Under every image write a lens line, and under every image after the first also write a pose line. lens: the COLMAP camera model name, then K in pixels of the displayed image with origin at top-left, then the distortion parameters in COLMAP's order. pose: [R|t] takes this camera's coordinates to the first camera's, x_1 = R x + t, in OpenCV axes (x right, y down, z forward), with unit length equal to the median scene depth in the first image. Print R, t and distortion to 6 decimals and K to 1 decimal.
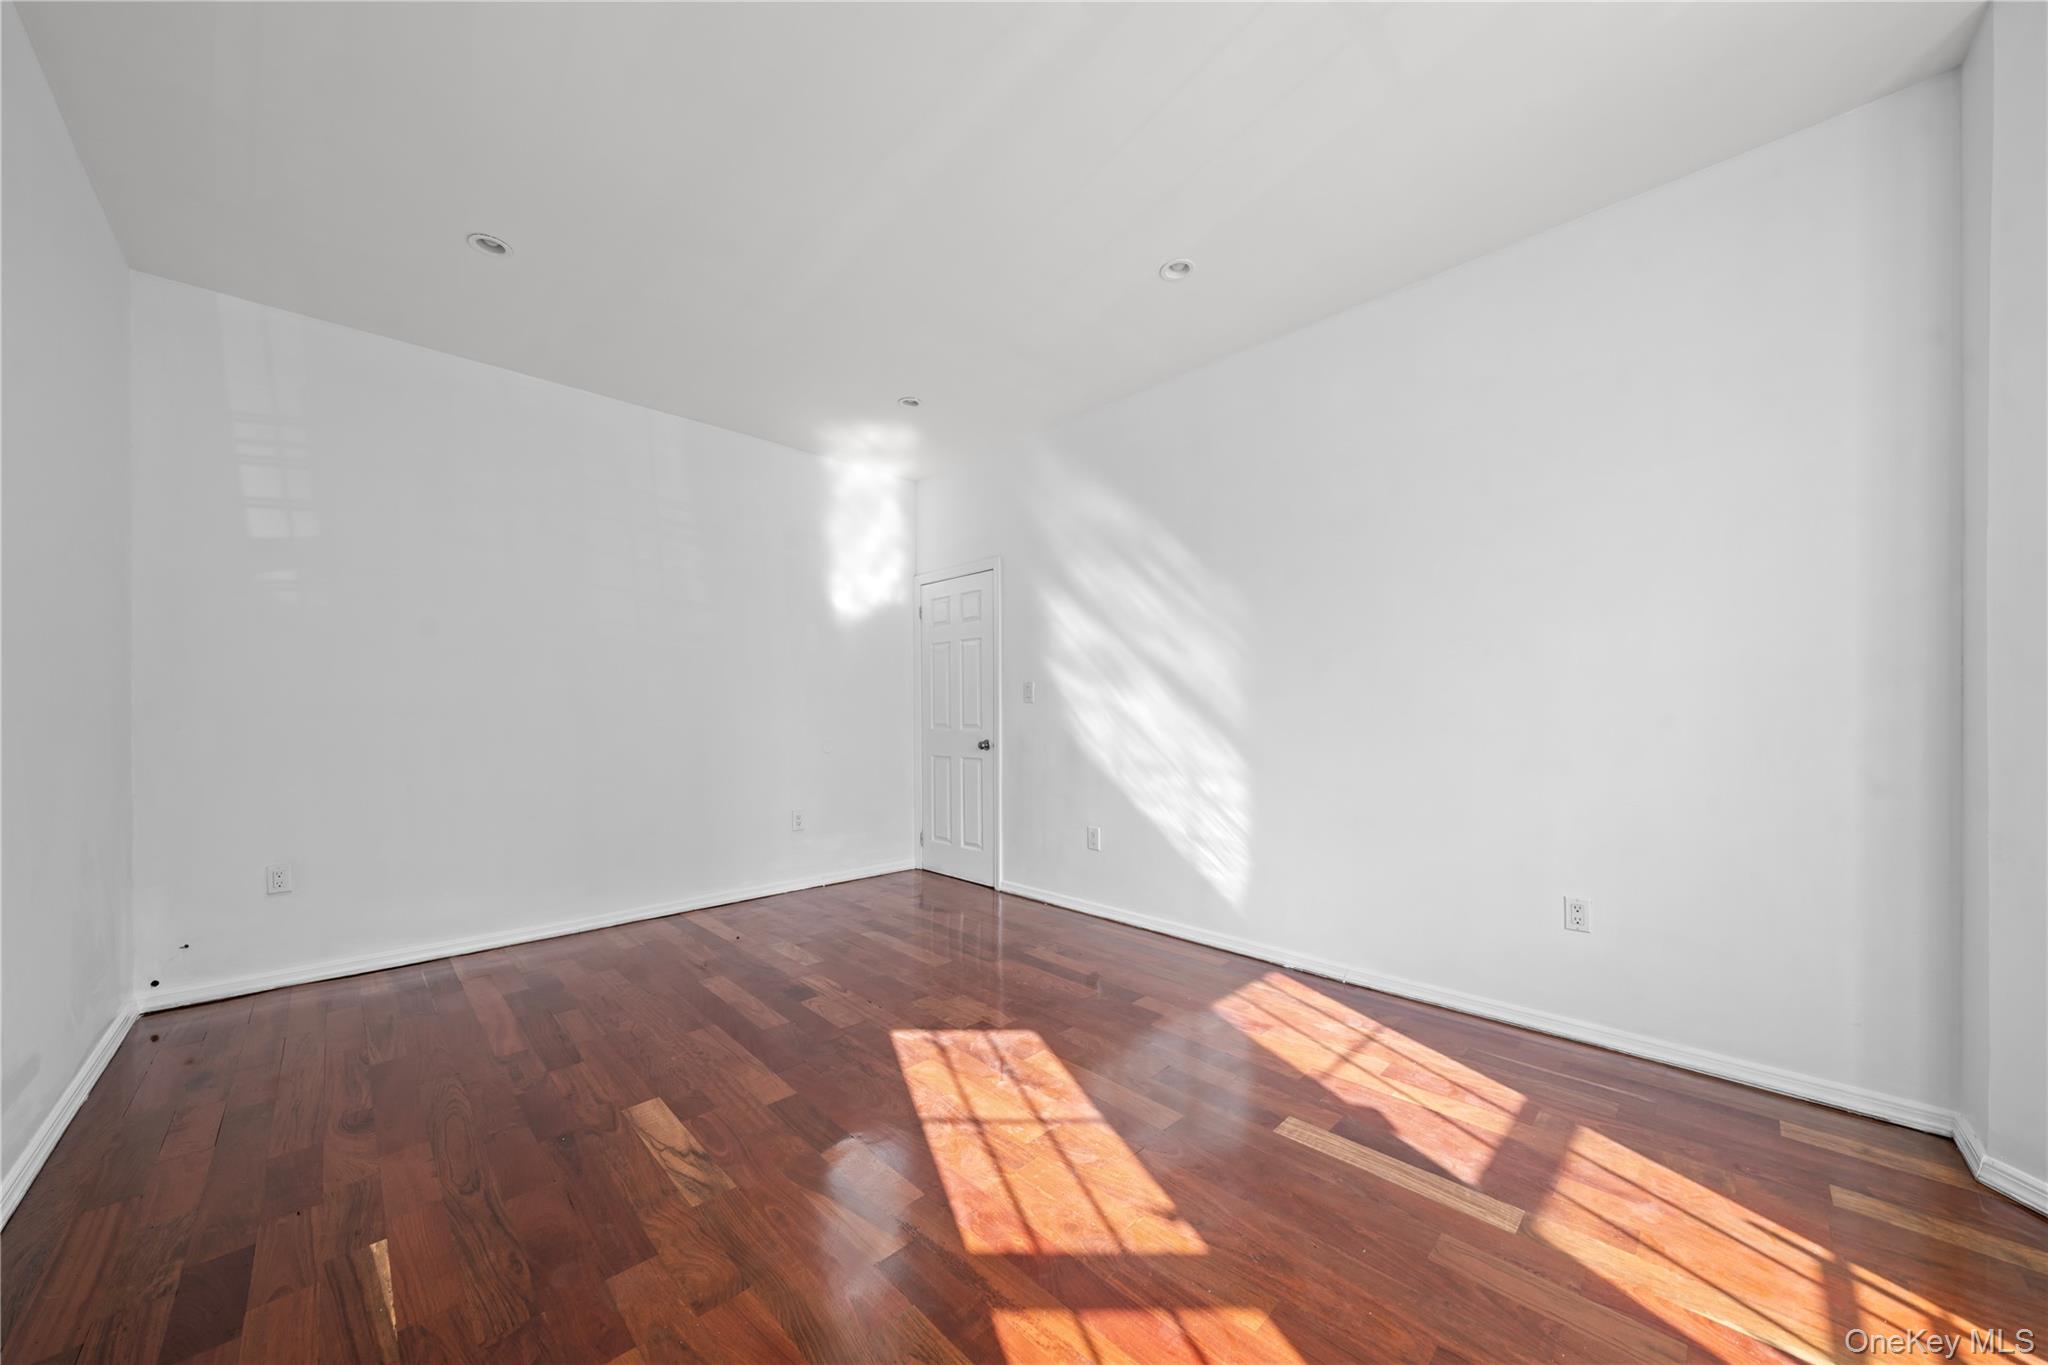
lens RADIAL K [[696.4, 0, 1024.6], [0, 696.4, 685.1], [0, 0, 1]] dist [-0.000150, 0.000028]
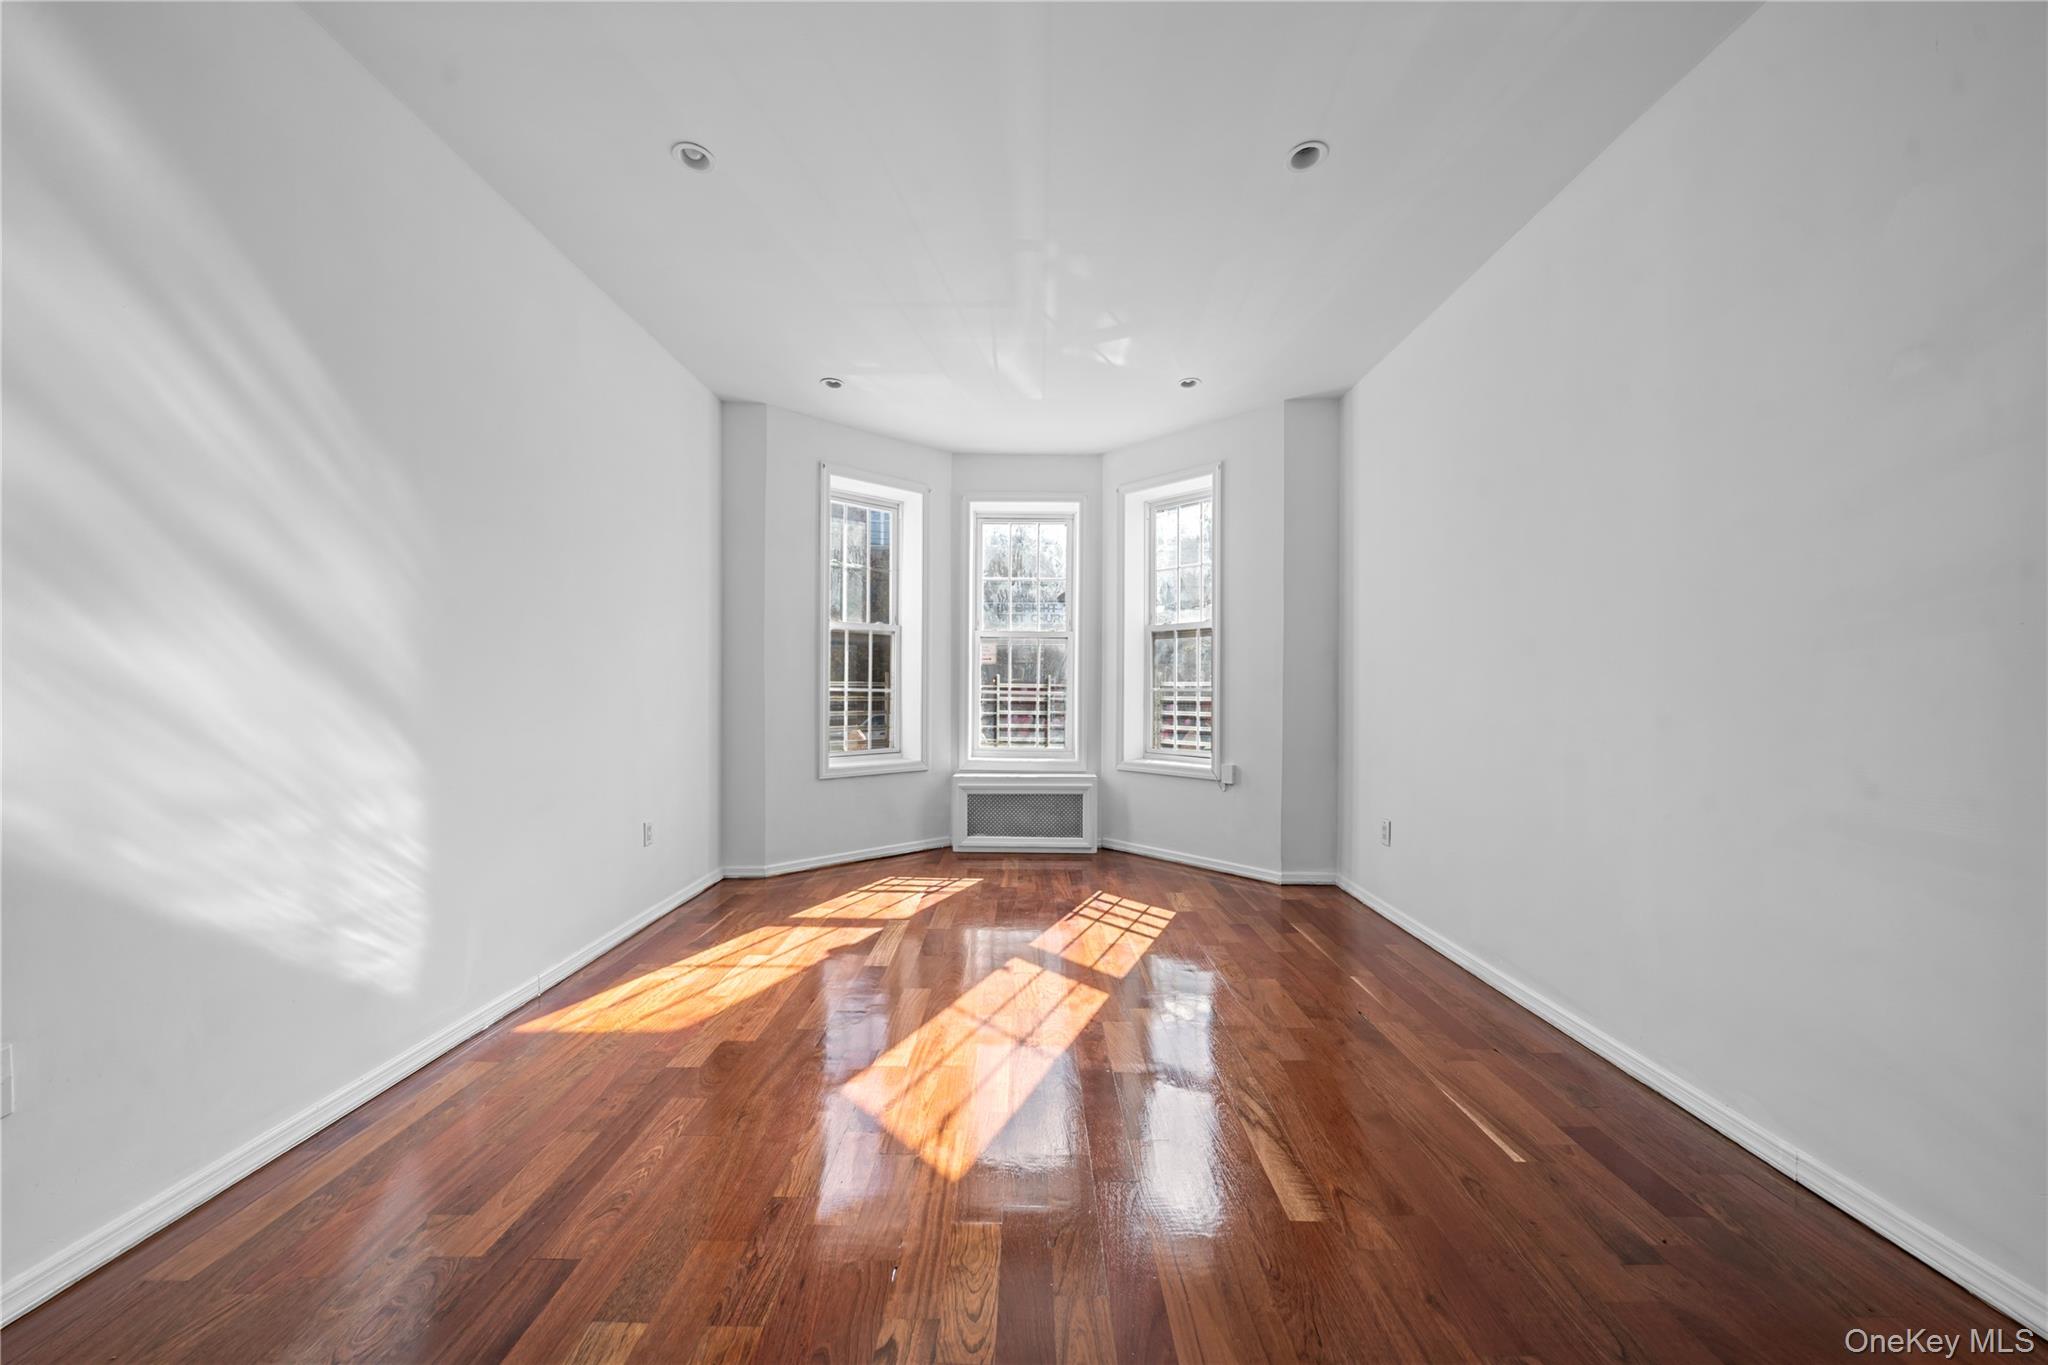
lens RADIAL K [[696.4, 0, 1024.6], [0, 696.4, 685.1], [0, 0, 1]] dist [-0.000150, 0.000028]
pose [[-0.700990, -0.000473, 0.713171, -0.713508], [-0.038189, 0.998590, -0.036874, 0.060593], [-0.712148, -0.053083, -0.700019, 1.456199]]
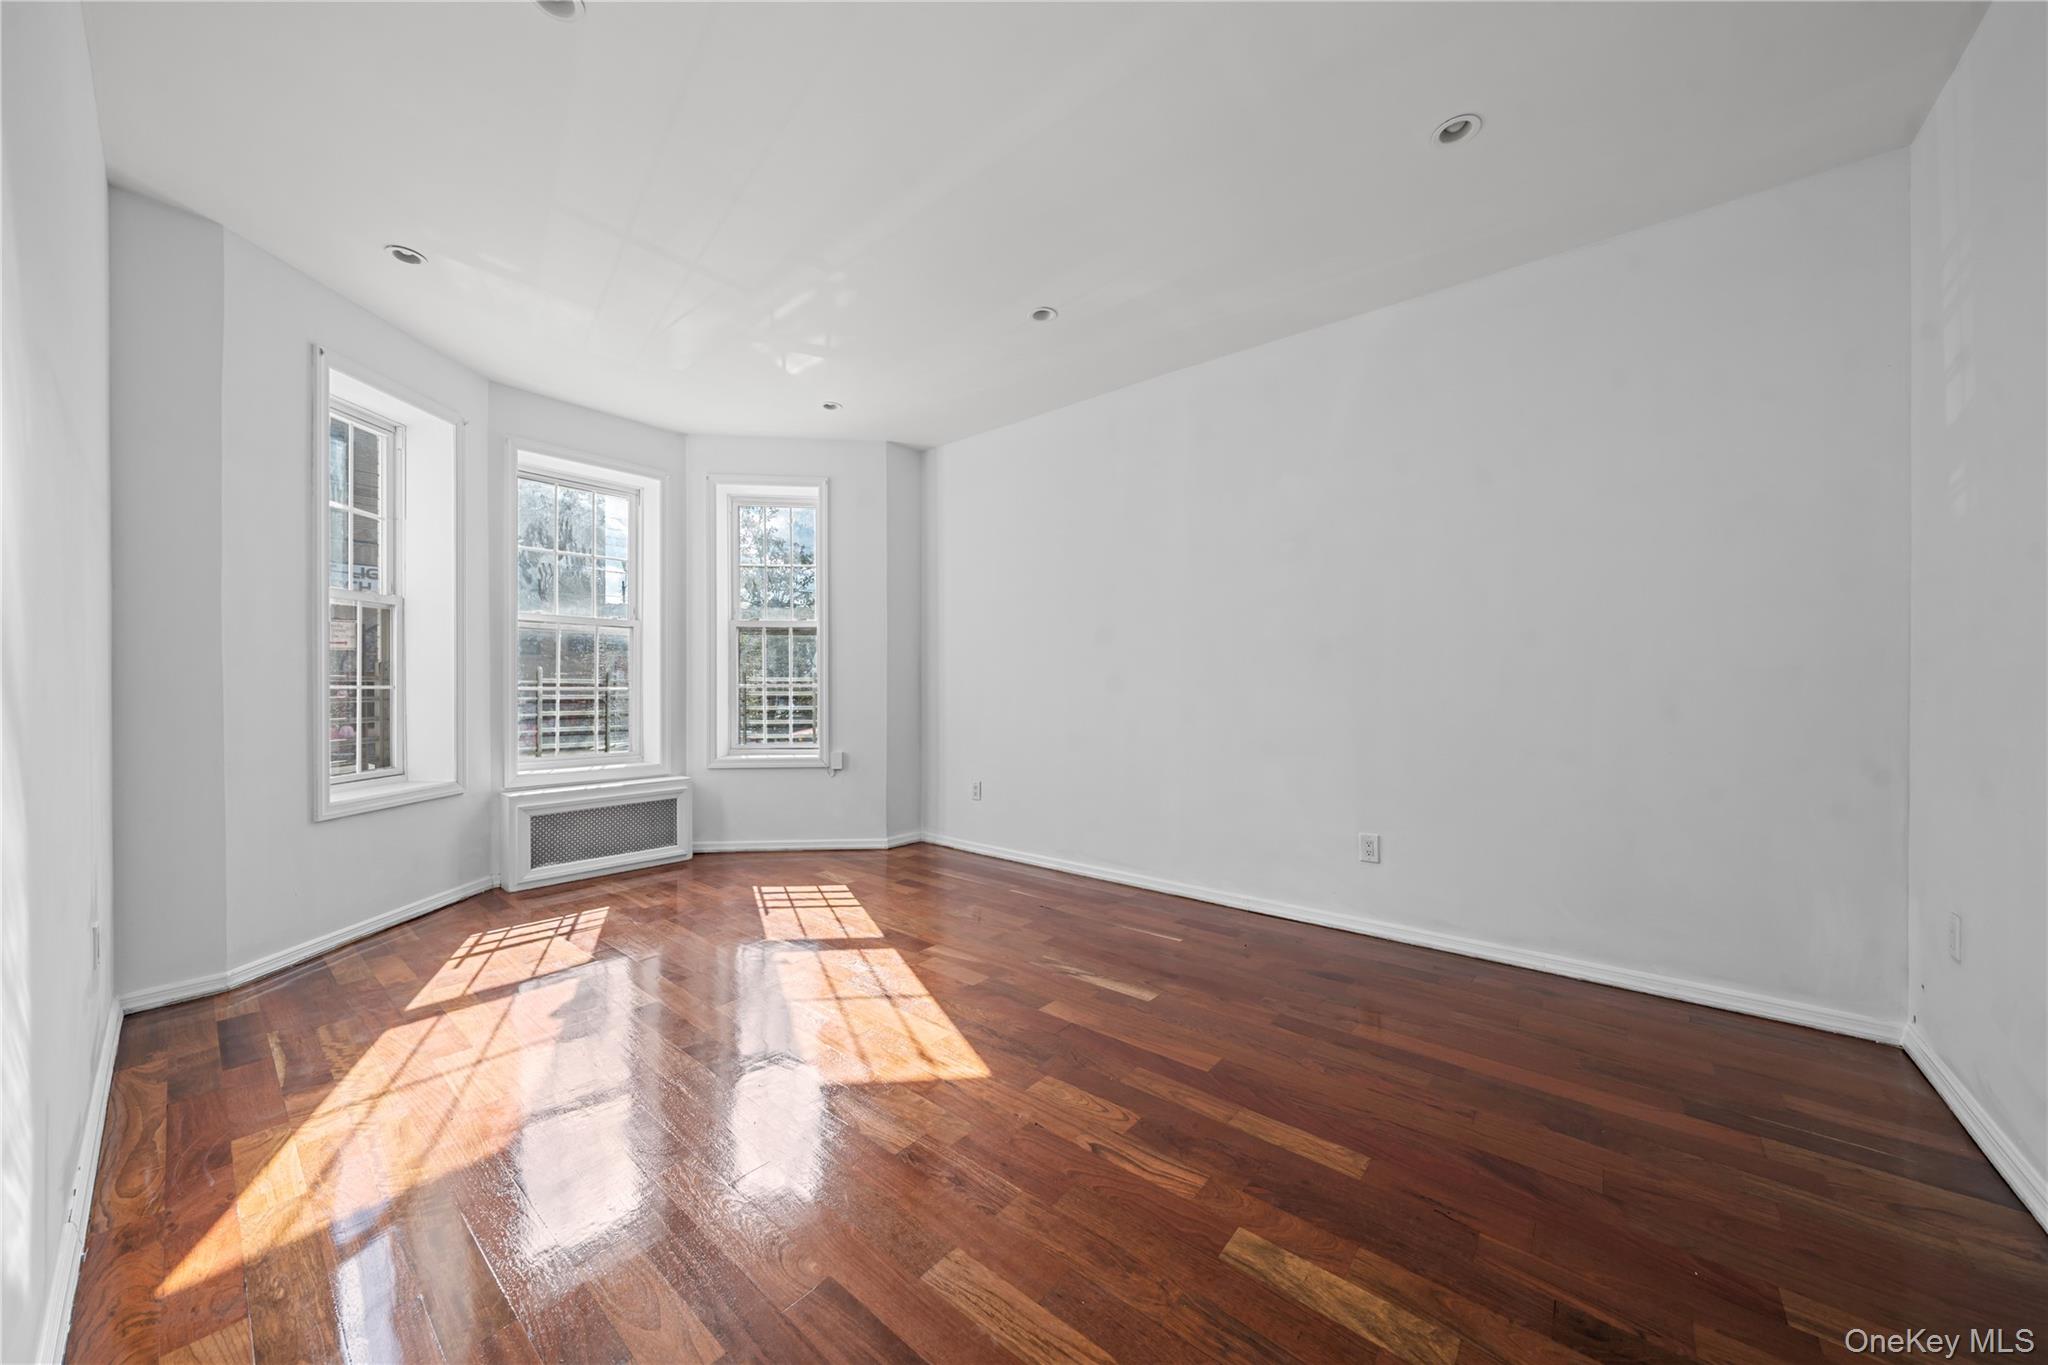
lens RADIAL K [[702.9, 0, 1024.0], [0, 702.9, 682.5], [0, 0, 1]] dist [-0.011957, -0.000084]
pose [[-0.995414, -0.003056, -0.095616, -0.156102], [0.001655, 0.998790, -0.049159, 0.078861], [0.095650, -0.049092, -0.994204, 1.874802]]
